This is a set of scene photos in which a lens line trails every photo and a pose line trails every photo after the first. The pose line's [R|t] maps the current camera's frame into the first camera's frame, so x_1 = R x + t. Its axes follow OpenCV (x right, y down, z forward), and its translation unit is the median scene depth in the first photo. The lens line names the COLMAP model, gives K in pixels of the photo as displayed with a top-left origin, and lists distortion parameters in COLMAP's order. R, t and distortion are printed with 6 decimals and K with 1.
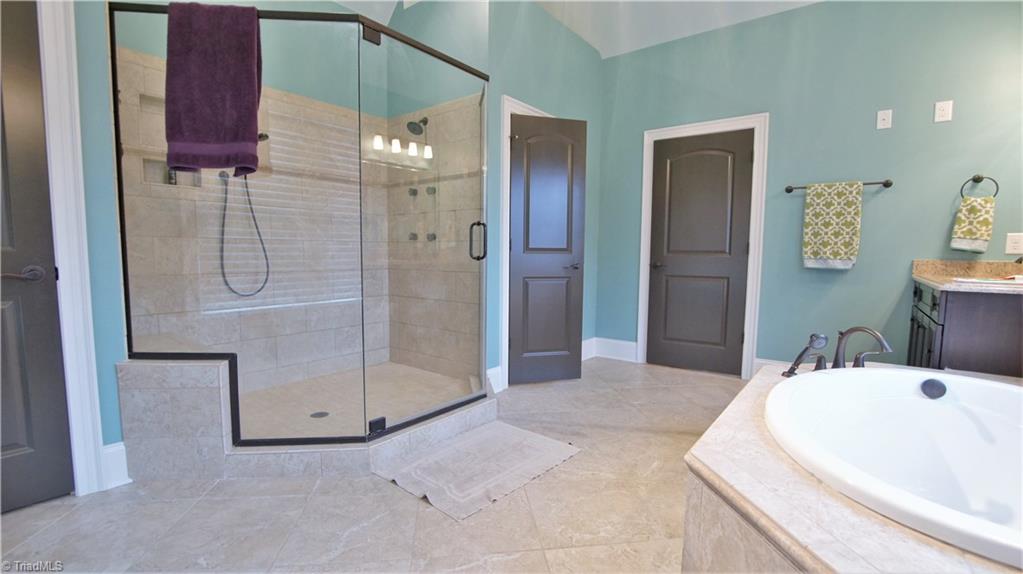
lens RADIAL K [[453.8, 0, 511.7], [0, 453.8, 291.0], [0, 0, 1]] dist [-0.032589, 0.002530]
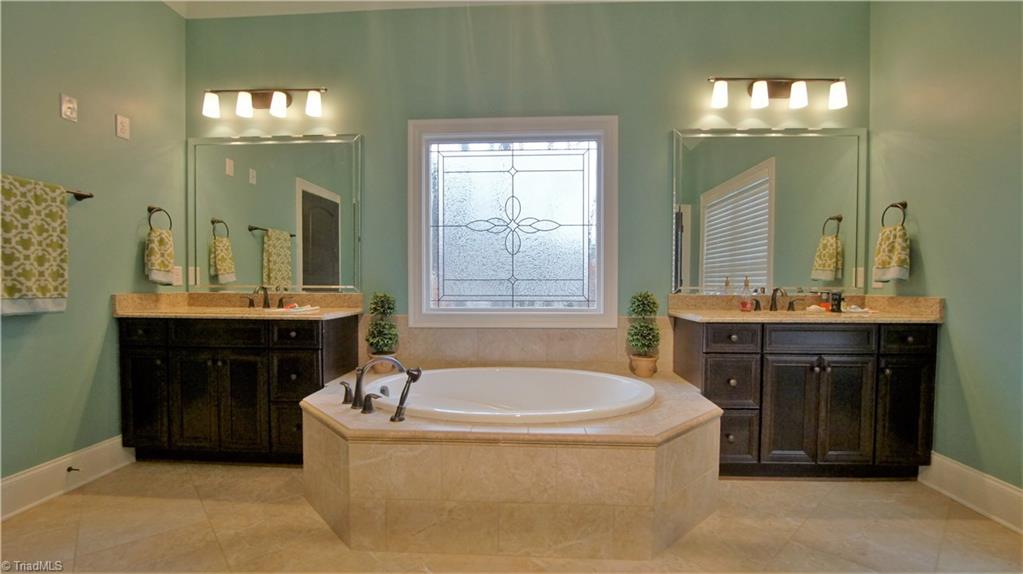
lens RADIAL K [[453.8, 0, 511.0], [0, 453.8, 287.0], [0, 0, 1]] dist [-0.032589, 0.002530]
pose [[-0.567925, -0.018035, 0.822883, -0.190773], [0.064399, 0.995721, 0.066269, -0.087241], [-0.820557, 0.090629, -0.564334, 0.816260]]
